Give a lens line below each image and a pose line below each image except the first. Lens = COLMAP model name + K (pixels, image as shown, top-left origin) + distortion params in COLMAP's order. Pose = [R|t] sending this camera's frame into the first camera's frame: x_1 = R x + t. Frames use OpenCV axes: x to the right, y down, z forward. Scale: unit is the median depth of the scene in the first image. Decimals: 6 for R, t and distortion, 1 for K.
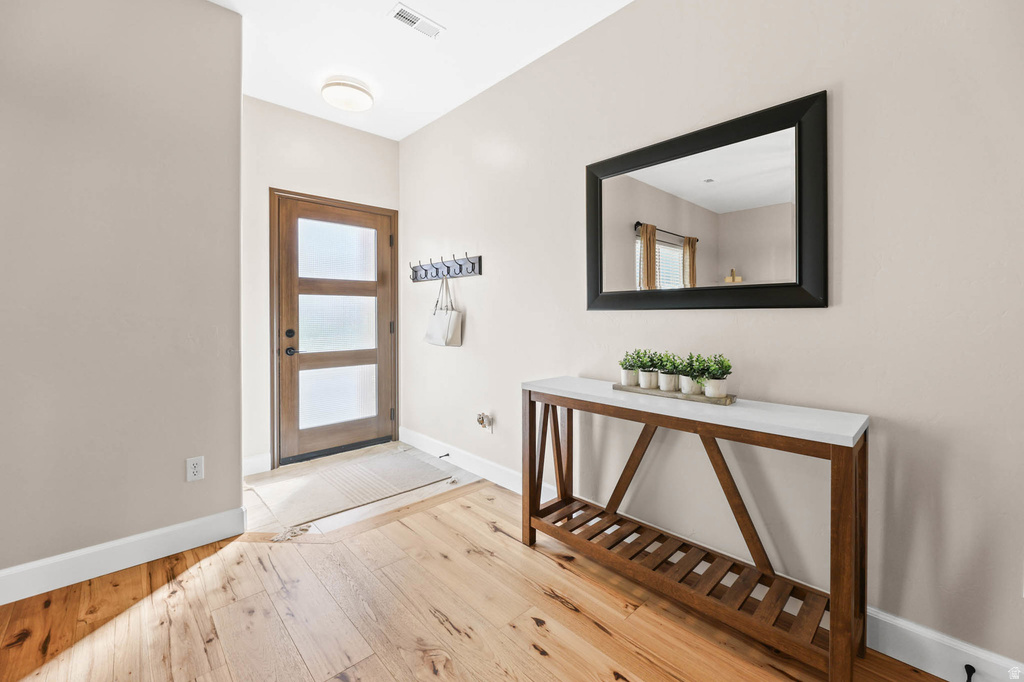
lens RADIAL K [[419.6, 0, 519.3], [0, 419.6, 315.5], [0, 0, 1]] dist [-0.006381, -0.001622]
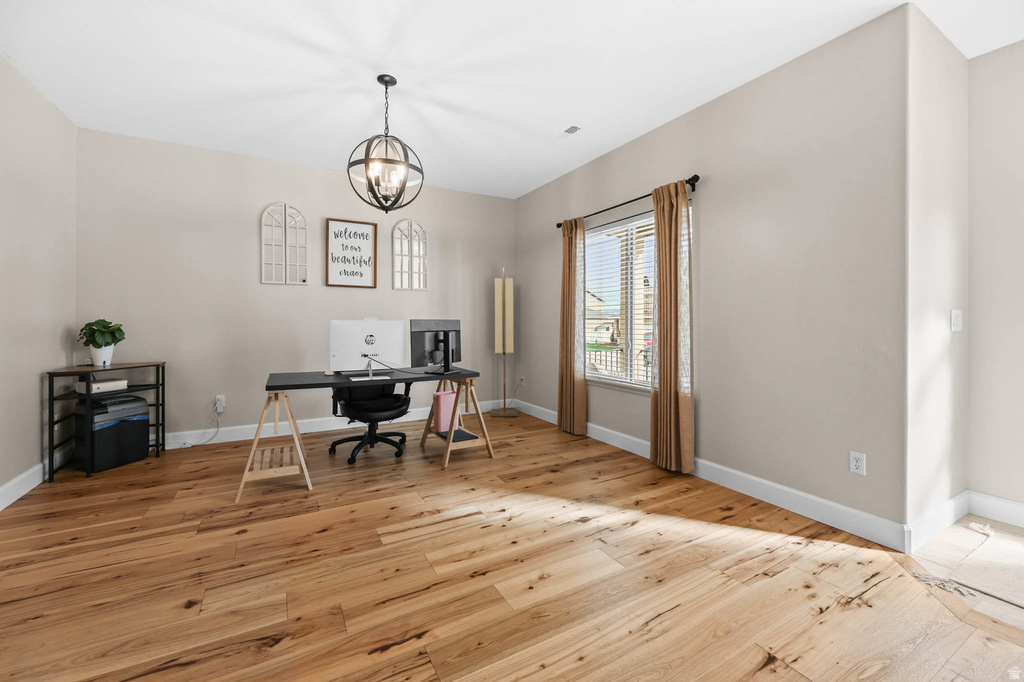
lens RADIAL K [[419.6, 0, 509.3], [0, 419.6, 321.9], [0, 0, 1]] dist [-0.006381, -0.001622]
pose [[-0.249202, 0.006121, -0.968432, 0.547275], [-0.004704, 0.999961, 0.007531, -0.006006], [0.968440, 0.006432, -0.249164, 0.424453]]
